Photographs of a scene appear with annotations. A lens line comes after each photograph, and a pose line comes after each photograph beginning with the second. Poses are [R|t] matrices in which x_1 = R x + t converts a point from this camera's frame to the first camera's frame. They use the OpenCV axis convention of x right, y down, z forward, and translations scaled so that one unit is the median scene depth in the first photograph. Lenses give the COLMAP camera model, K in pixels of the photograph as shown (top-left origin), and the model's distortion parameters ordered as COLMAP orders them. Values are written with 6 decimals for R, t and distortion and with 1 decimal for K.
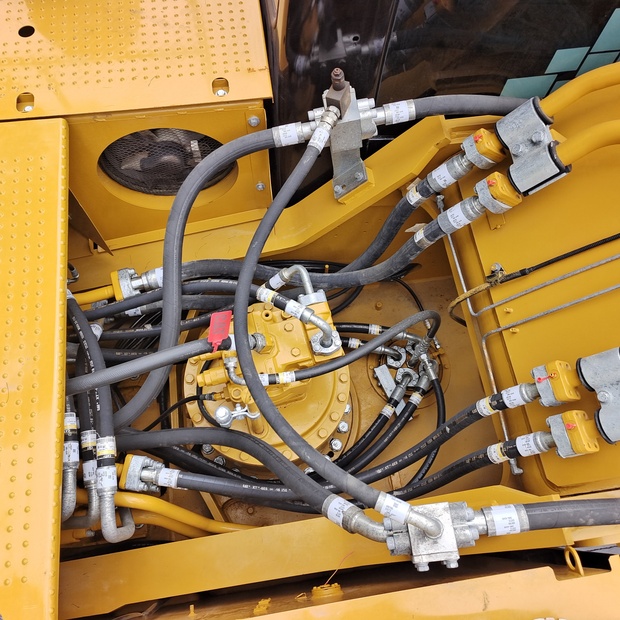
lens RADIAL K [[558.9, 0, 307.4], [0, 558.9, 300.8], [0, 0, 1]] dist [0.030777, 0.000756]
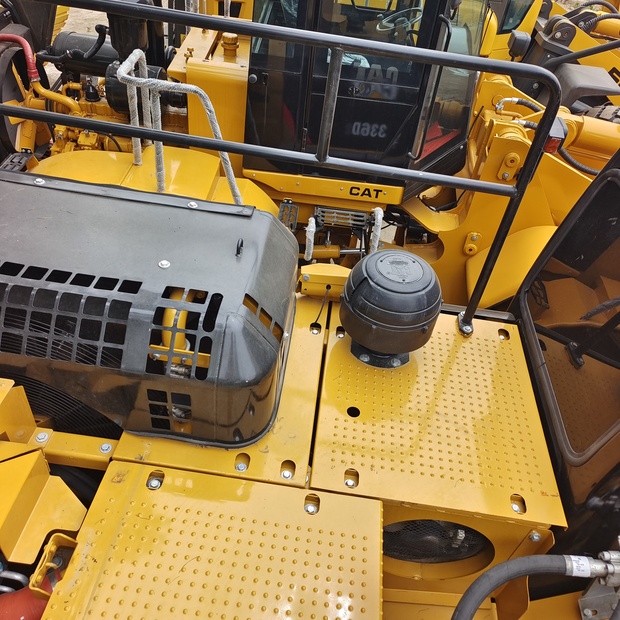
lens RADIAL K [[558.9, 0, 320.5], [0, 558.9, 314.7], [0, 0, 1]] dist [0.030777, 0.000756]
pose [[0.967646, 0.221548, -0.120740, -0.482788], [-0.252092, 0.868958, -0.425865, -0.132443], [0.010569, 0.442525, 0.896694, -0.172588]]
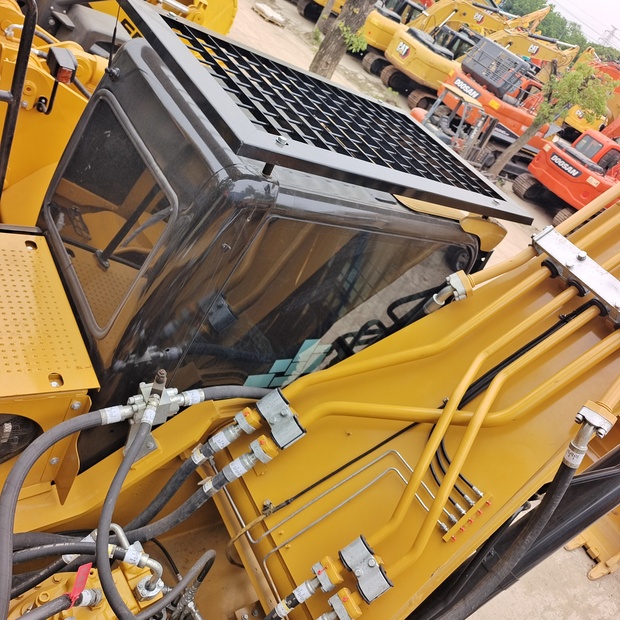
lens RADIAL K [[558.9, 0, 314.1], [0, 558.9, 310.6], [0, 0, 1]] dist [0.030777, 0.000756]
pose [[0.821436, 0.077518, 0.565008, -0.404349], [0.183383, 0.902201, -0.390391, 0.078683], [-0.540012, 0.424294, 0.726885, -0.298335]]
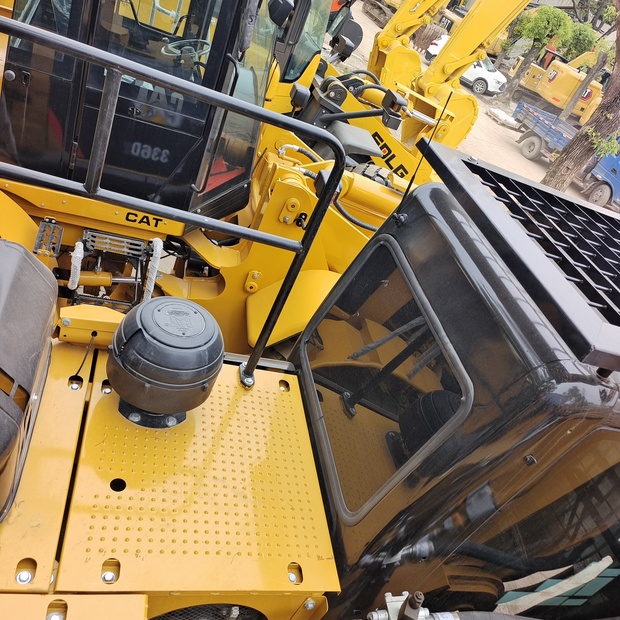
lens RADIAL K [[558.9, 0, 319.4], [0, 558.9, 314.6], [0, 0, 1]] dist [0.030777, 0.000756]
pose [[0.935084, 0.256624, 0.244462, -0.500734], [-0.092076, 0.841951, -0.531640, -0.230526], [-0.342256, 0.474619, 0.810924, -0.118871]]
